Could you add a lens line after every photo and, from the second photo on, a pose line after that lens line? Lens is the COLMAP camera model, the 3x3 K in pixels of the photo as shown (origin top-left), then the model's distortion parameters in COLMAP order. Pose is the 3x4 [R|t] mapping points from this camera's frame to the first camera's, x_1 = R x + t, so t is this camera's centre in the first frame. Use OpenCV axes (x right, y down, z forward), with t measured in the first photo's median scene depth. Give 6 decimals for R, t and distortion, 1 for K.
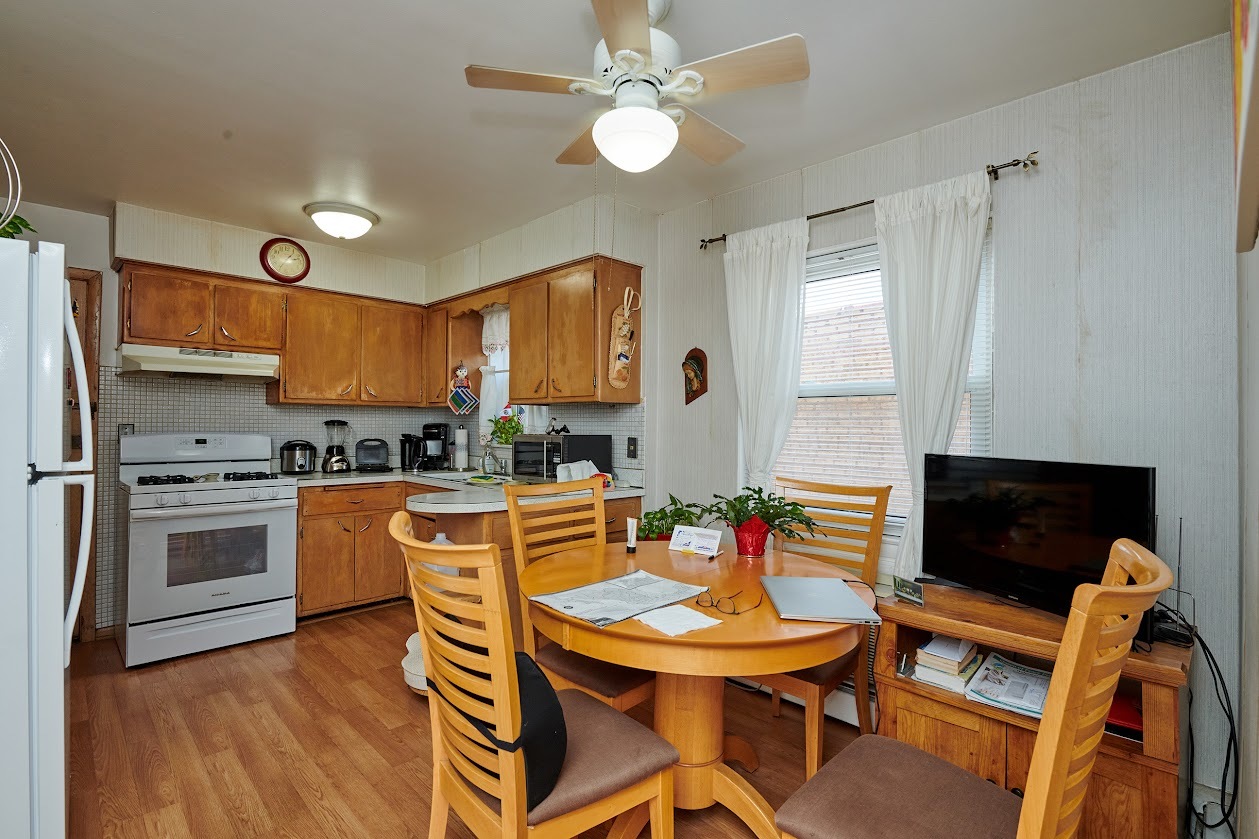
lens RADIAL K [[595.6, 0, 629.5], [0, 595.6, 419.5], [0, 0, 1]] dist [-0.002378, -0.000389]
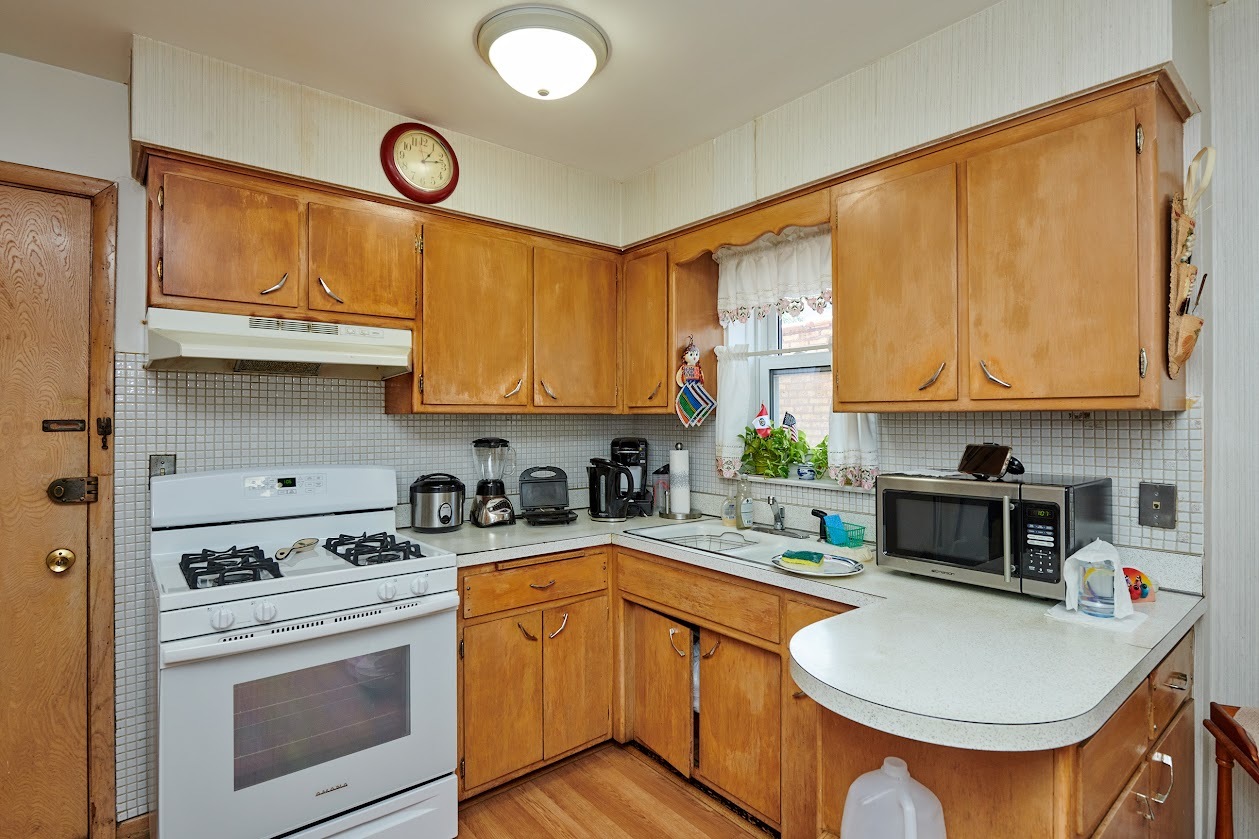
lens RADIAL K [[626.8, 0, 629.5], [0, 626.8, 419.5], [0, 0, 1]] dist [-0.002377, 0.000172]
pose [[0.994933, -0.008018, -0.100220, -0.319602], [0.008953, 0.999920, 0.008880, -0.025035], [0.100141, -0.009732, 0.994926, 0.418290]]
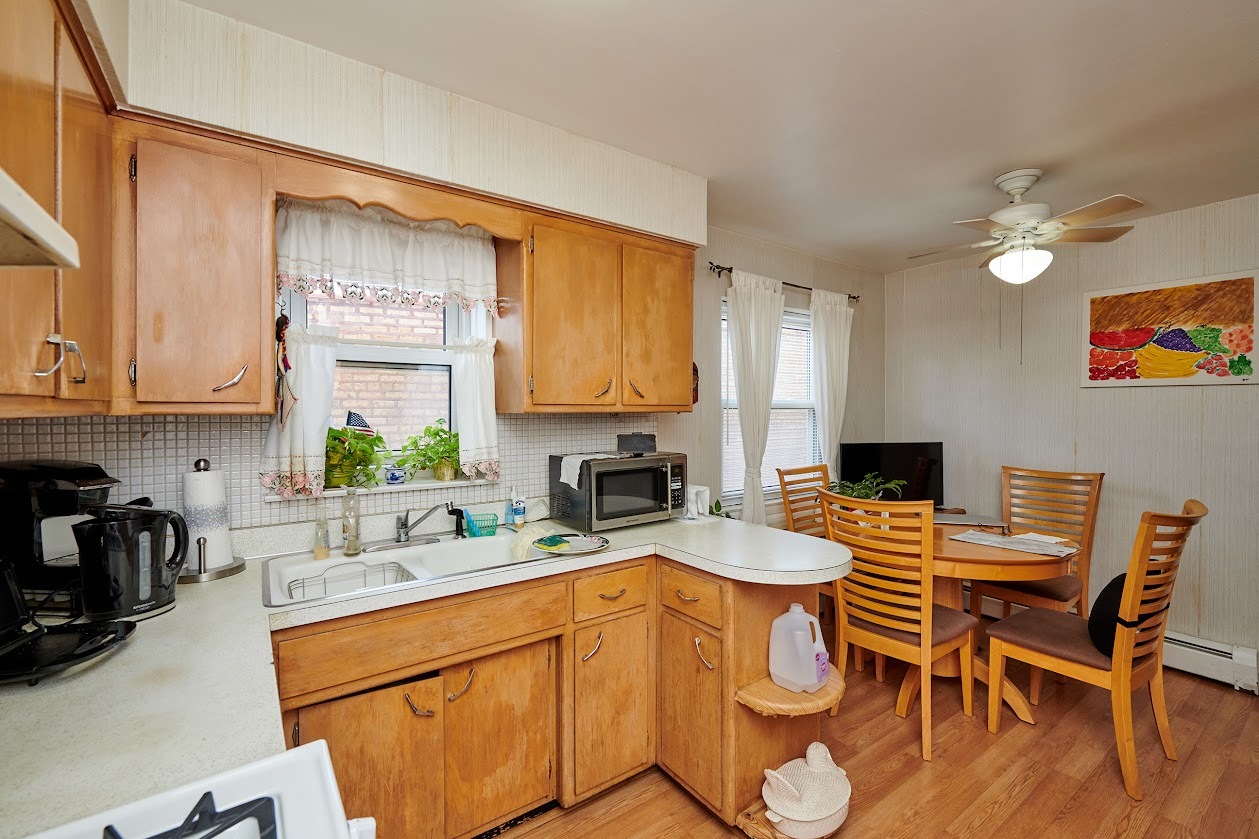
lens RADIAL K [[539.1, 0, 629.5], [0, 539.1, 419.5], [0, 0, 1]] dist [0.000600, 0.000144]
pose [[0.174436, -0.015335, 0.984549, -0.702424], [0.004885, 0.999880, 0.014708, -0.025761], [-0.984656, 0.002244, 0.174490, 0.785614]]
